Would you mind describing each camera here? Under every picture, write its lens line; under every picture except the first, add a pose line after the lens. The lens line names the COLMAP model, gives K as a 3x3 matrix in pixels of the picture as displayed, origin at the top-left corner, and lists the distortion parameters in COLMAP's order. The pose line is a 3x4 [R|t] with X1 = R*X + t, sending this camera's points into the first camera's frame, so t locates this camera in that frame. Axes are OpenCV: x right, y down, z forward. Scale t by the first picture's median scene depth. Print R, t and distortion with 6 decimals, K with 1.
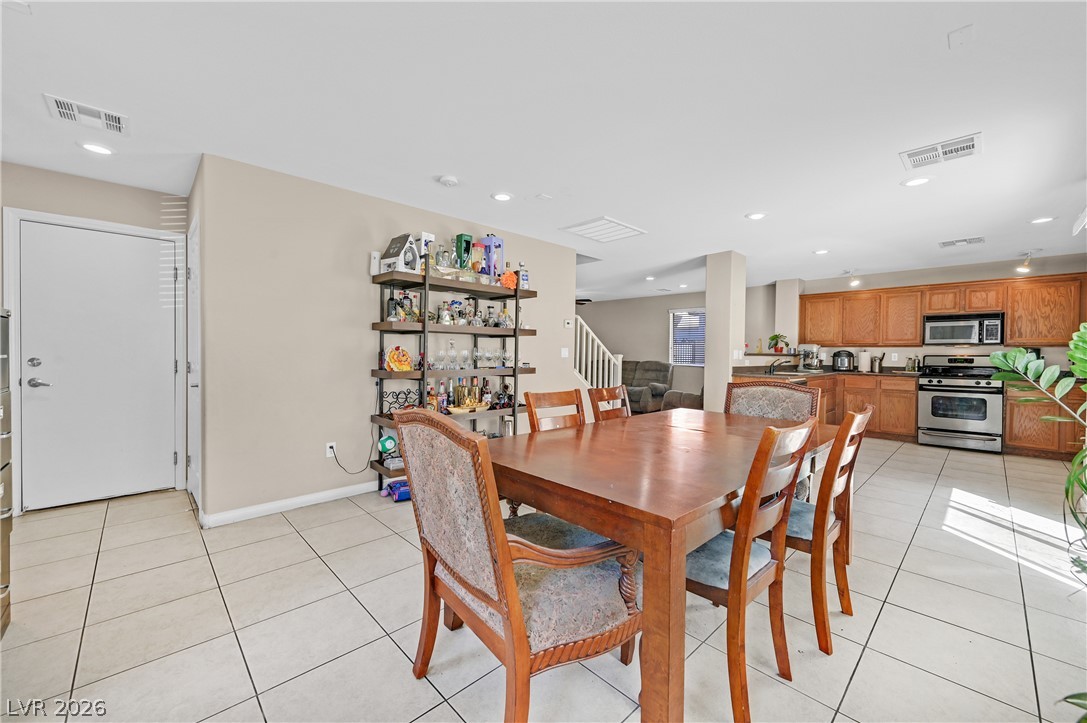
lens RADIAL K [[423.7, 0, 546.0], [0, 423.7, 362.5], [0, 0, 1]] dist [0.001210, -0.000025]
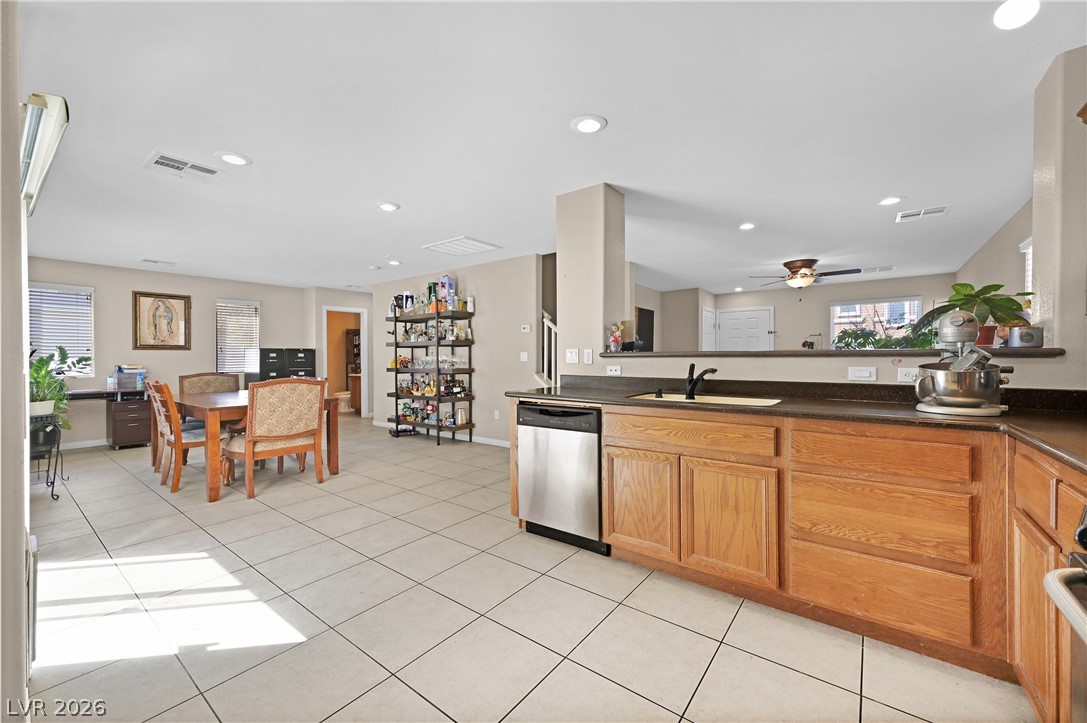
lens RADIAL K [[423.7, 0, 541.8], [0, 423.7, 363.3], [0, 0, 1]] dist [0.001210, -0.000025]
pose [[0.163943, 0.000287, -0.986470, 0.953315], [-0.020933, 0.999776, -0.003188, -0.003684], [0.986248, 0.021173, 0.163912, 0.767854]]
